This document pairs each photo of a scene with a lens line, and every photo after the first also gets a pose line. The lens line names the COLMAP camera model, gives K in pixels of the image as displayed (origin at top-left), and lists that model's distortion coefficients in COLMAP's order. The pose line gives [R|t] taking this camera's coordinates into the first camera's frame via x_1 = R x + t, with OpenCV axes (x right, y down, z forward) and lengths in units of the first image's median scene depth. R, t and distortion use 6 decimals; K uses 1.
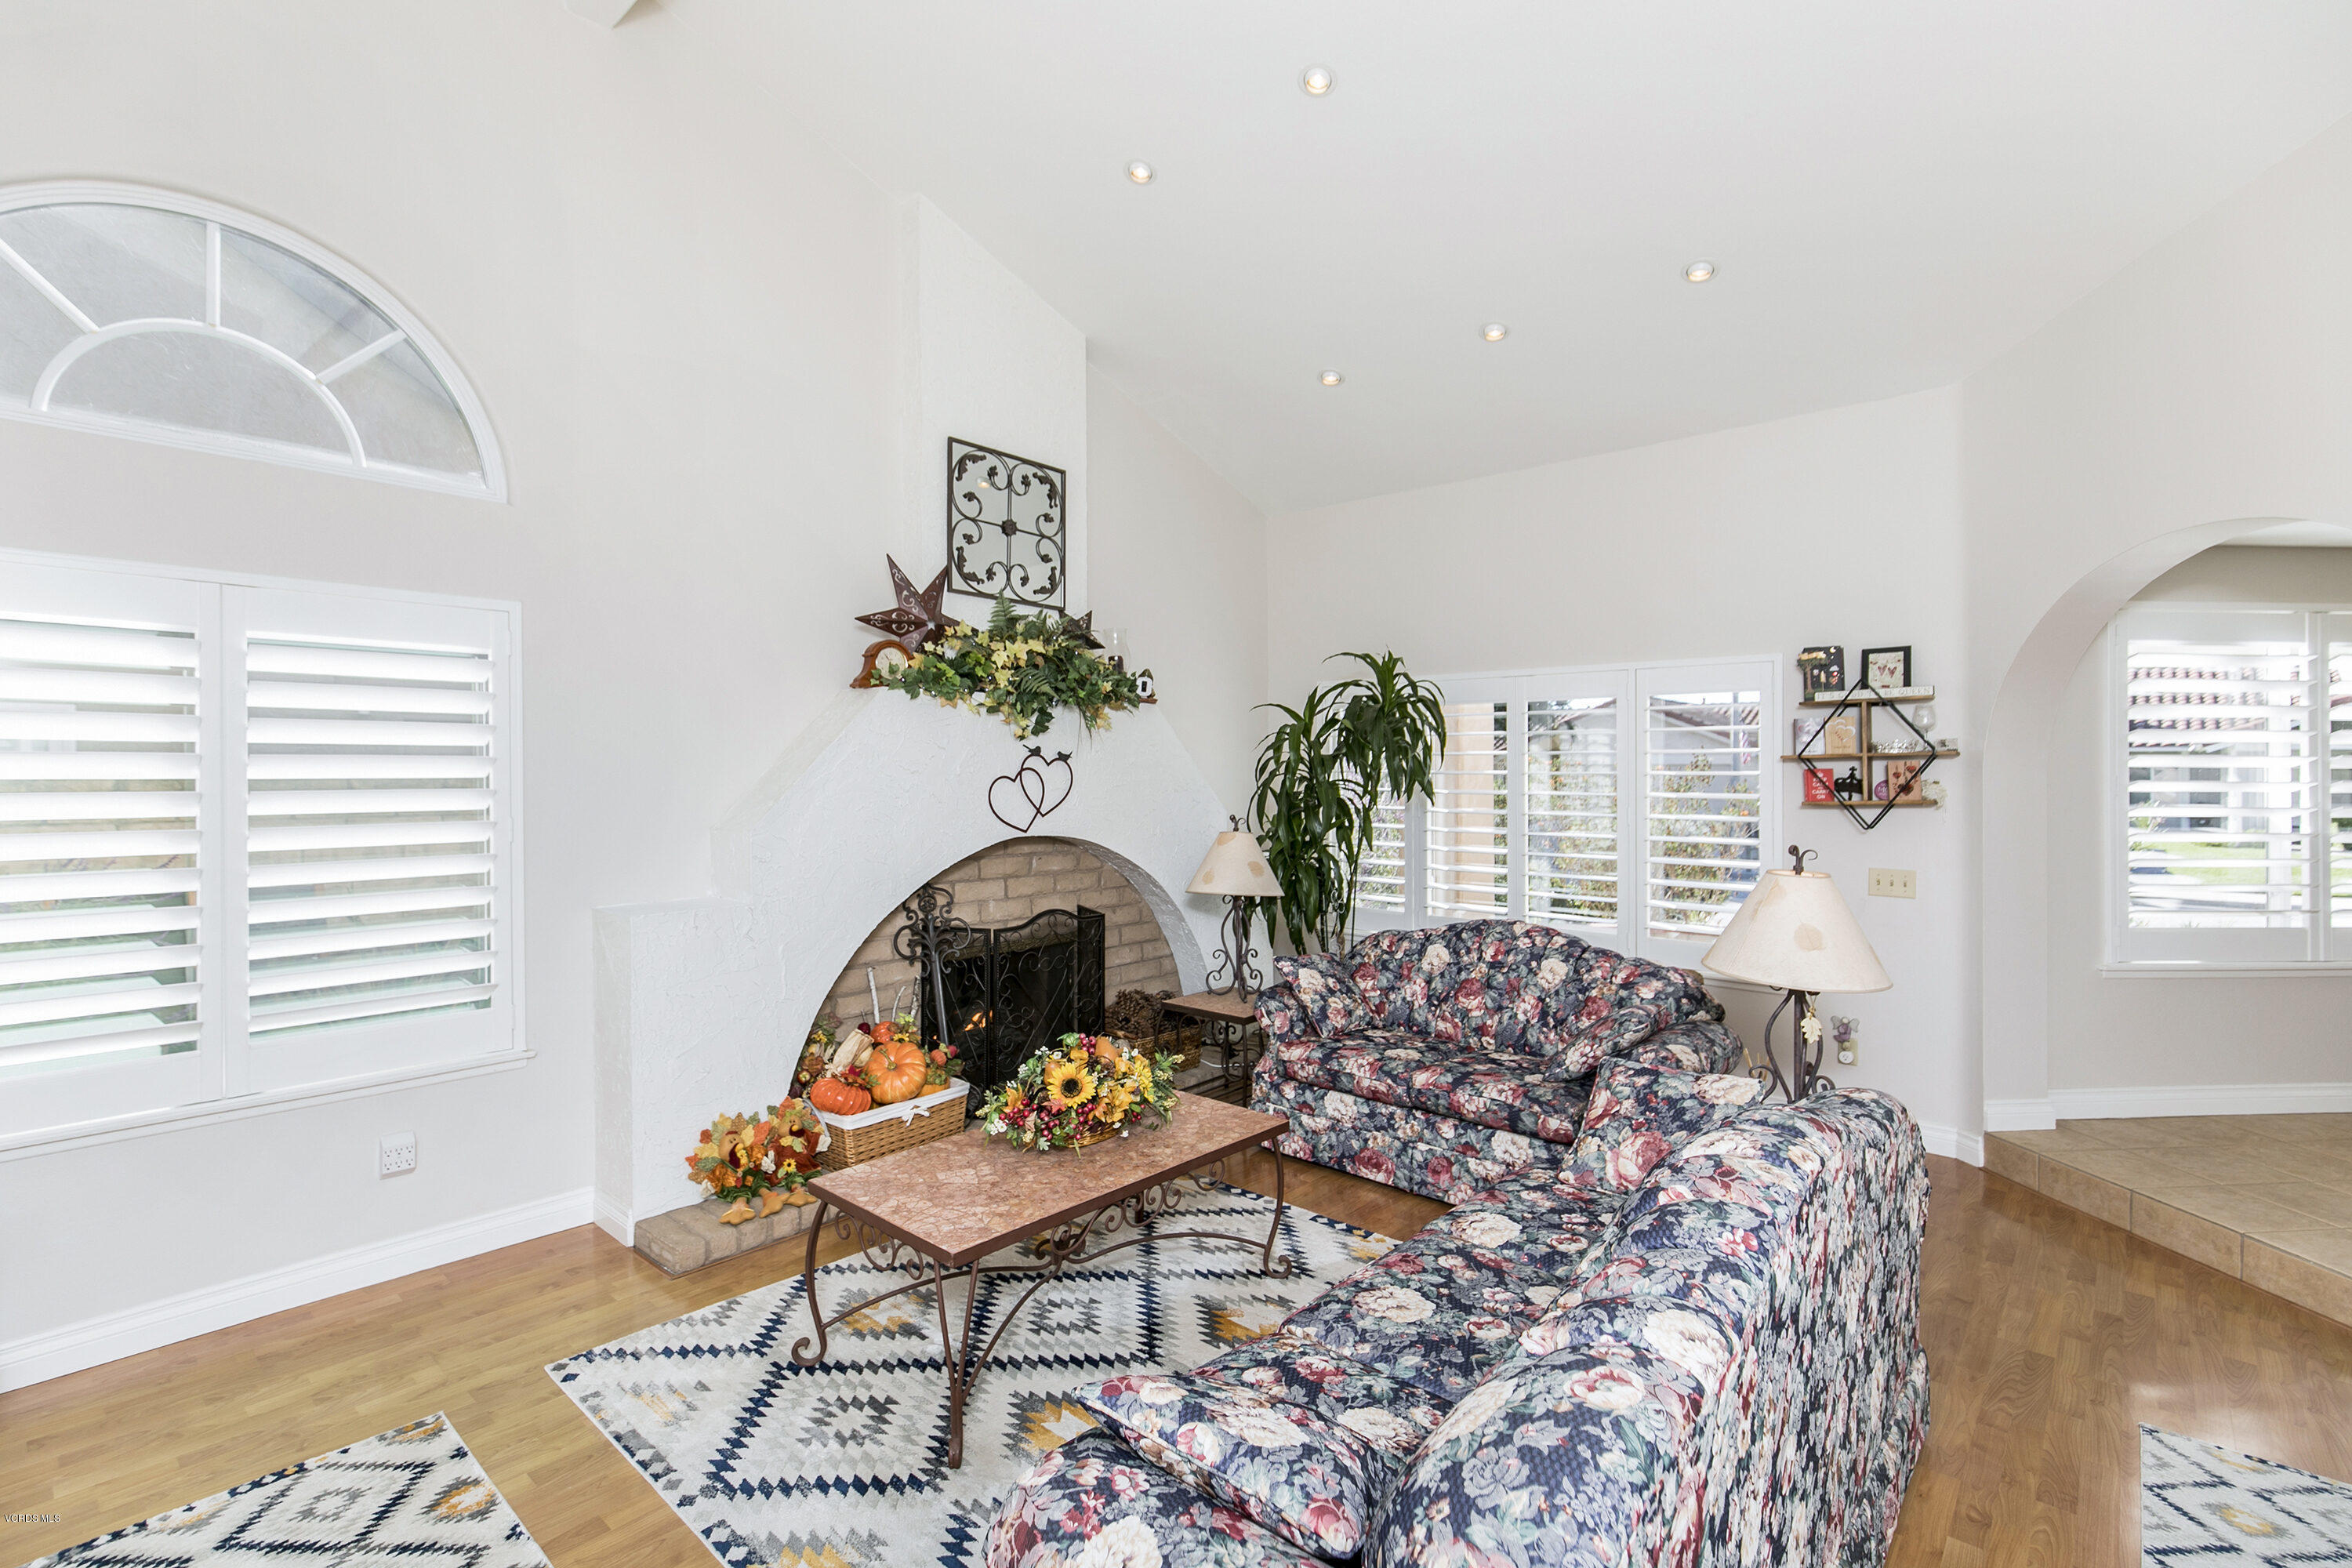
lens RADIAL K [[1056.4, 0, 1141.3], [0, 1056.4, 733.6], [0, 0, 1]] dist [0.004200, -0.002208]
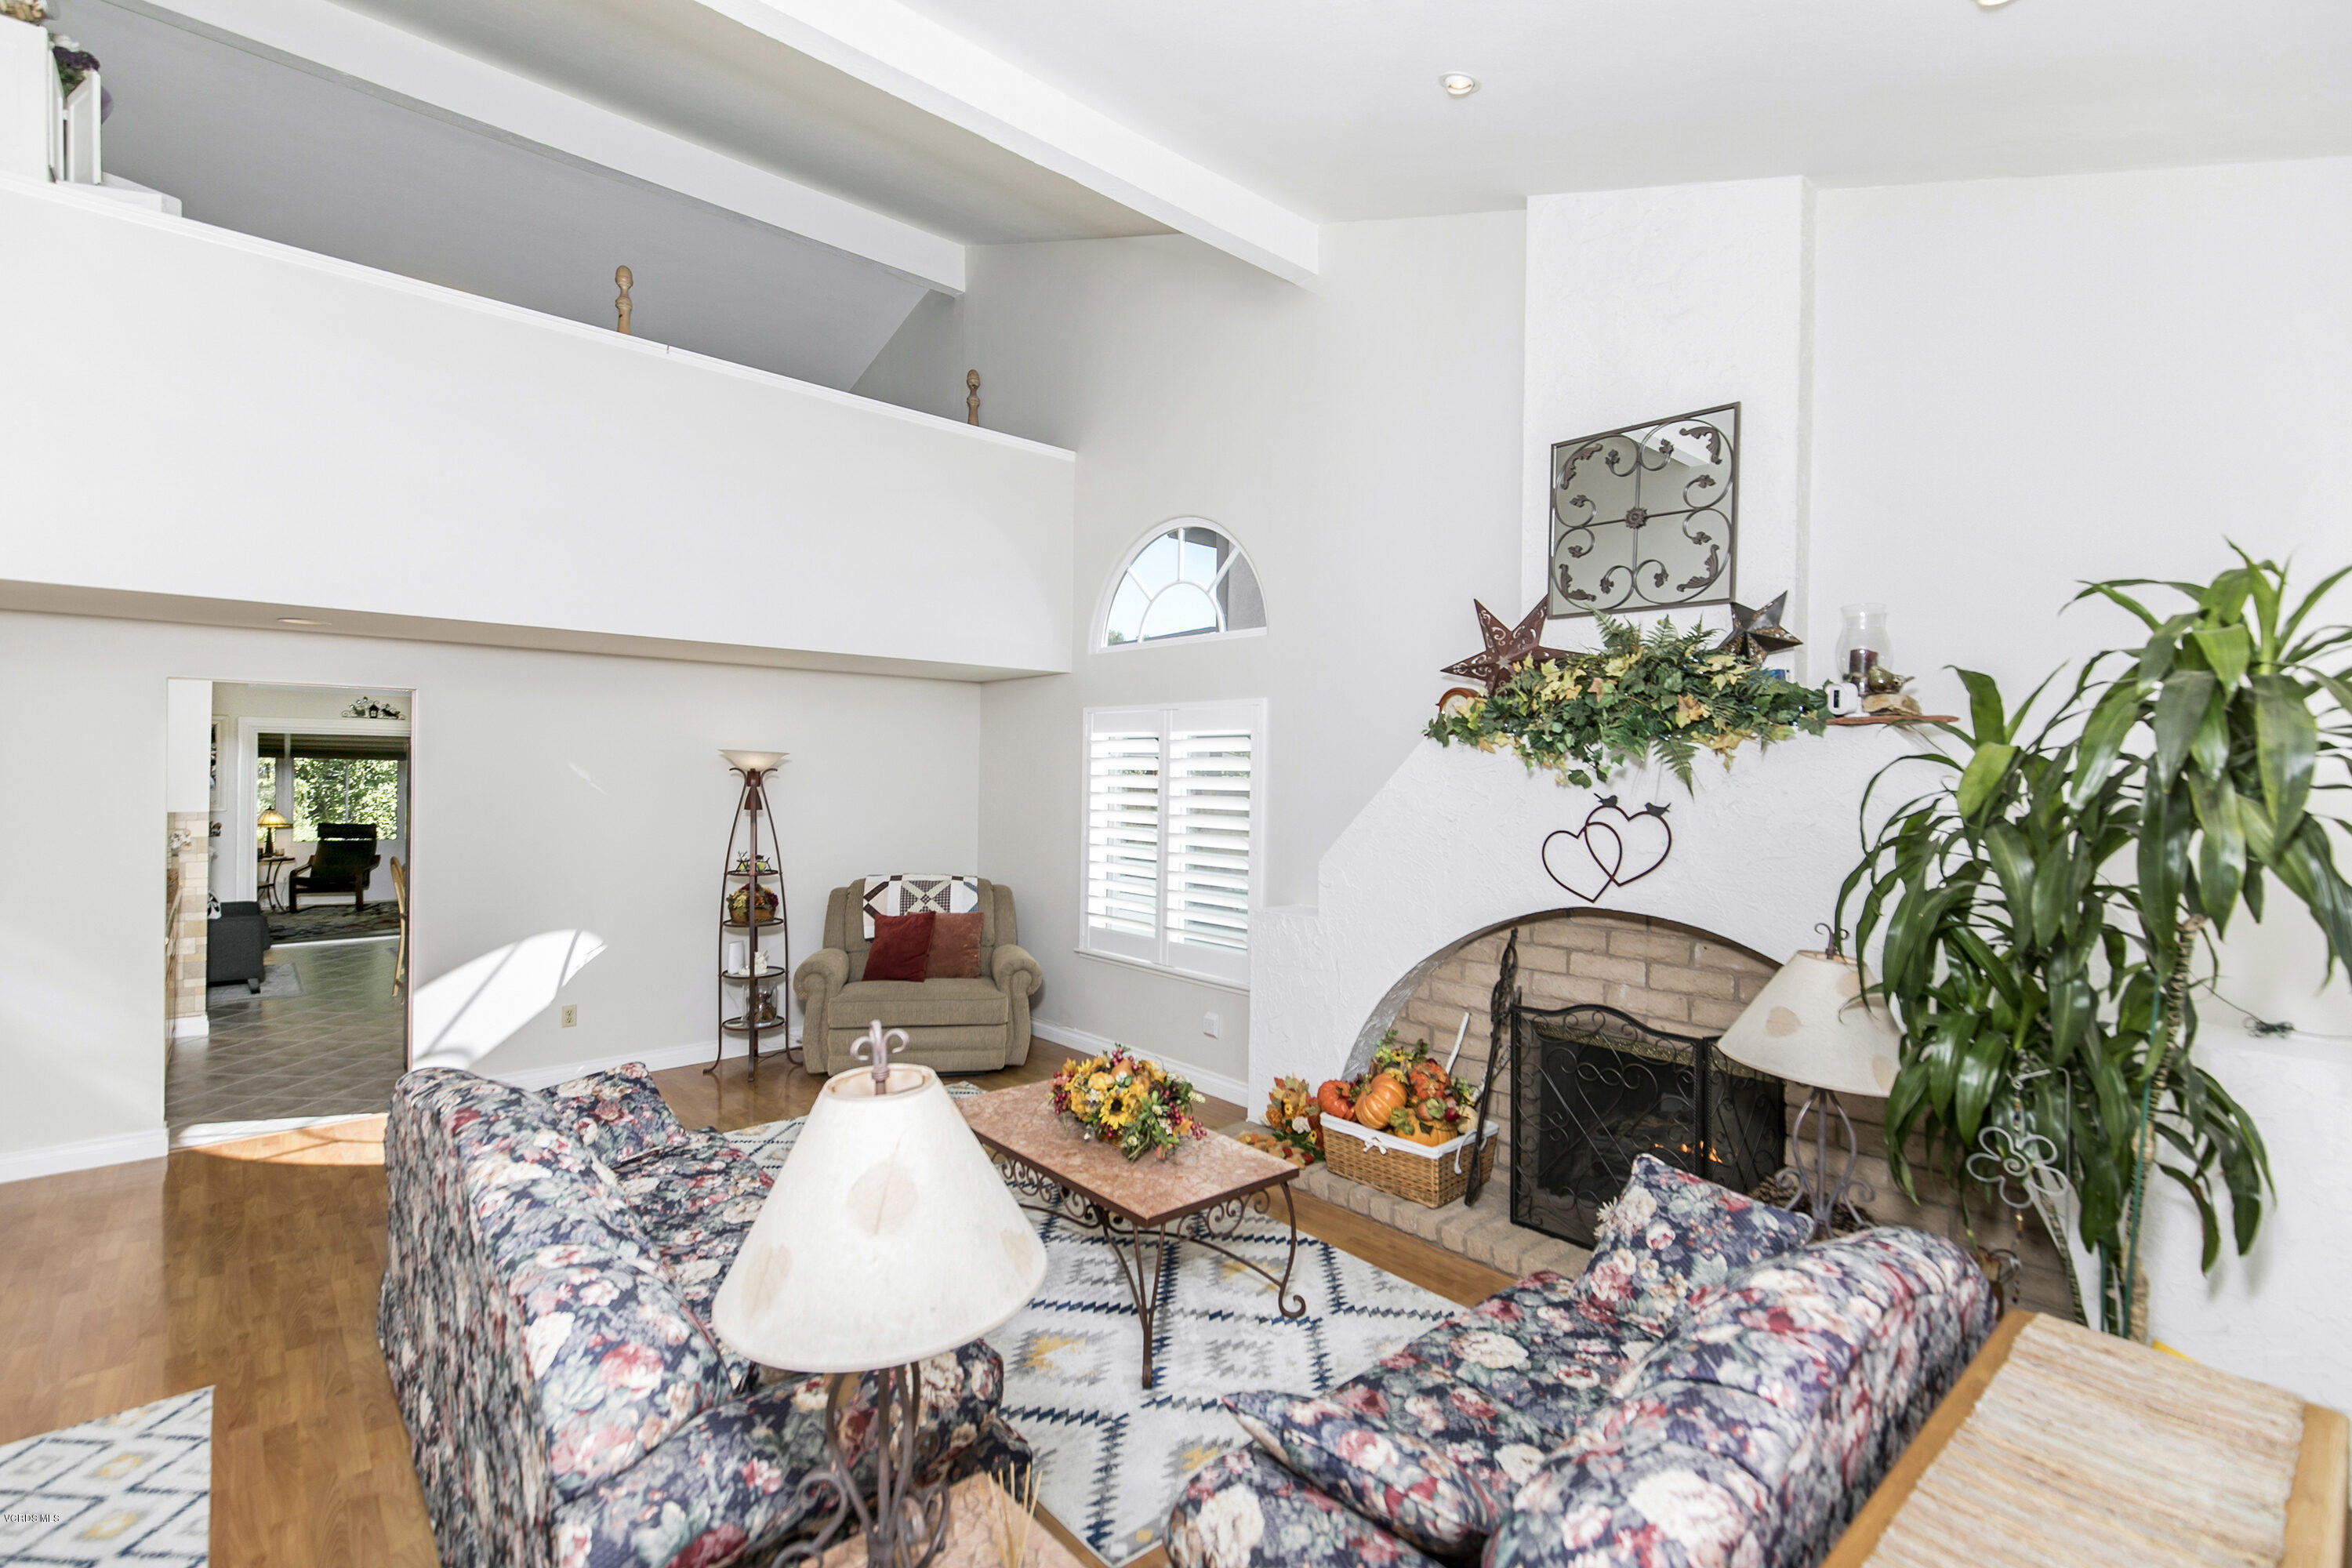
lens RADIAL K [[1056.4, 0, 1205.0], [0, 1056.4, 756.8], [0, 0, 1]] dist [0.004200, -0.002208]
pose [[-0.064468, -0.020929, -0.997700, 0.786104], [0.015217, 0.999643, -0.021953, -0.004558], [0.997804, -0.016597, -0.064127, 0.838477]]
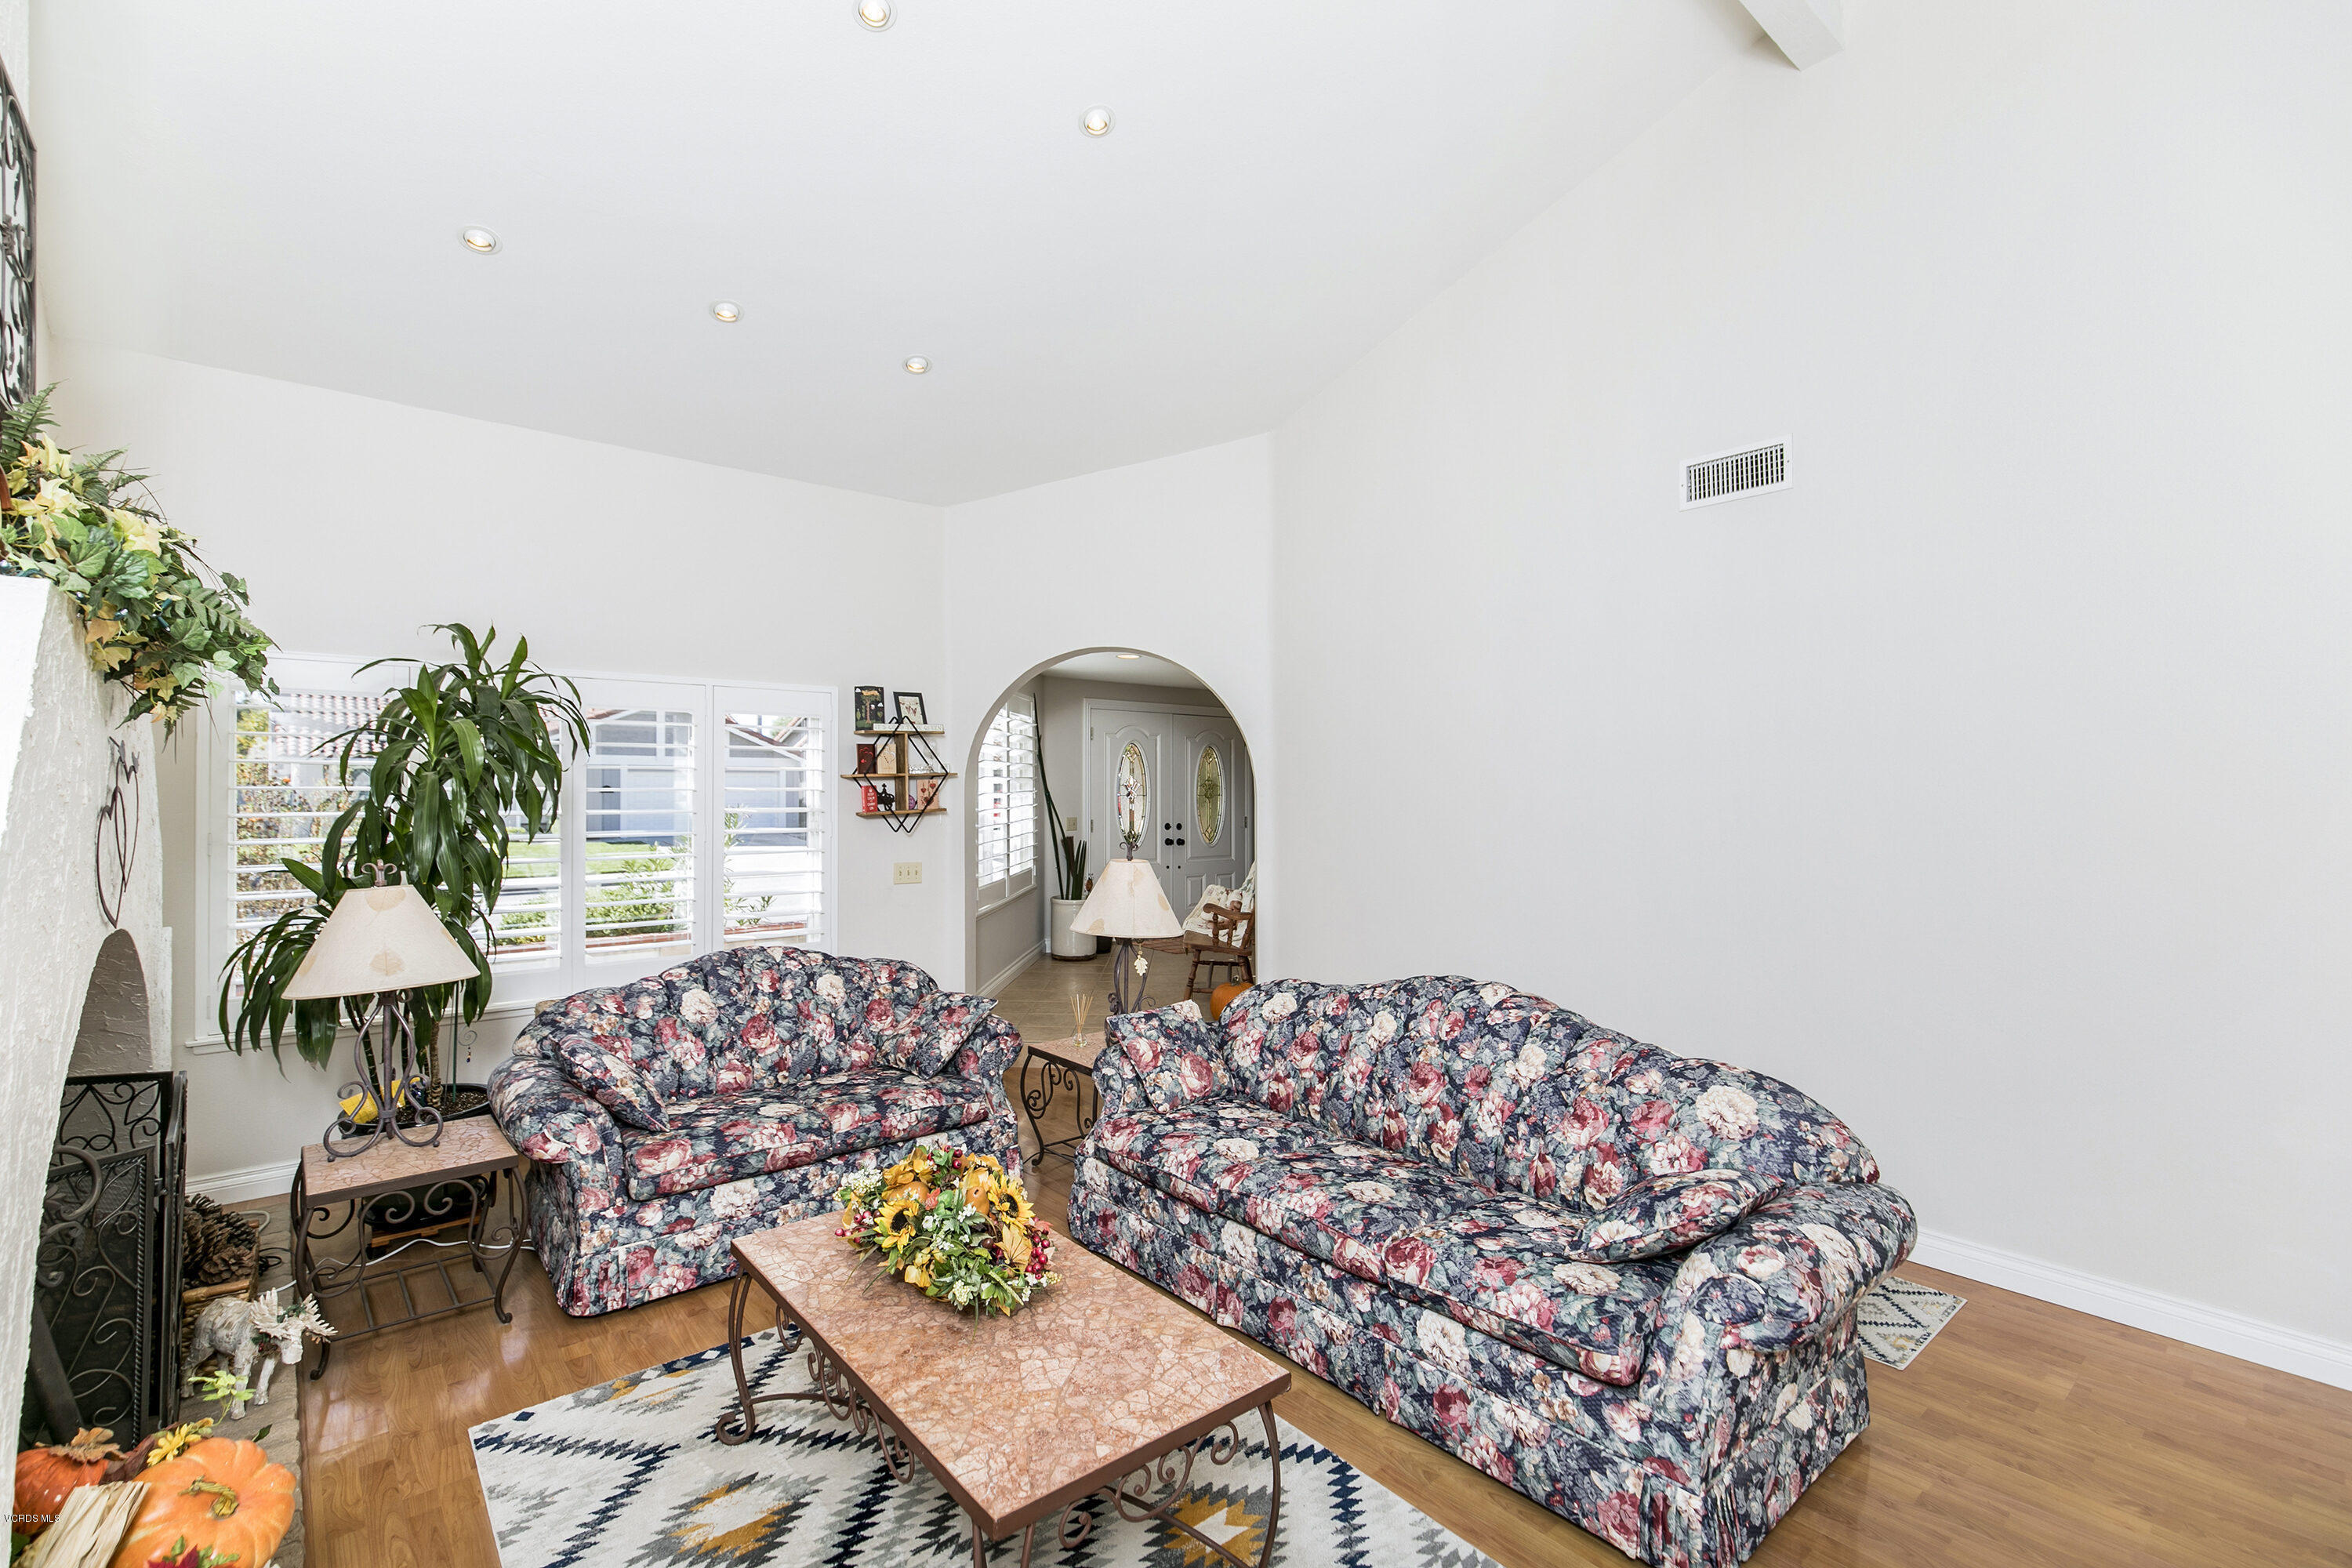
lens RADIAL K [[1056.4, 0, 1167.3], [0, 1056.4, 769.8], [0, 0, 1]] dist [0.004200, -0.002208]
pose [[0.121427, 0.017560, 0.992445, -0.556630], [-0.039937, 0.999120, -0.012792, 0.018435], [-0.991797, -0.038082, 0.122022, 0.552473]]
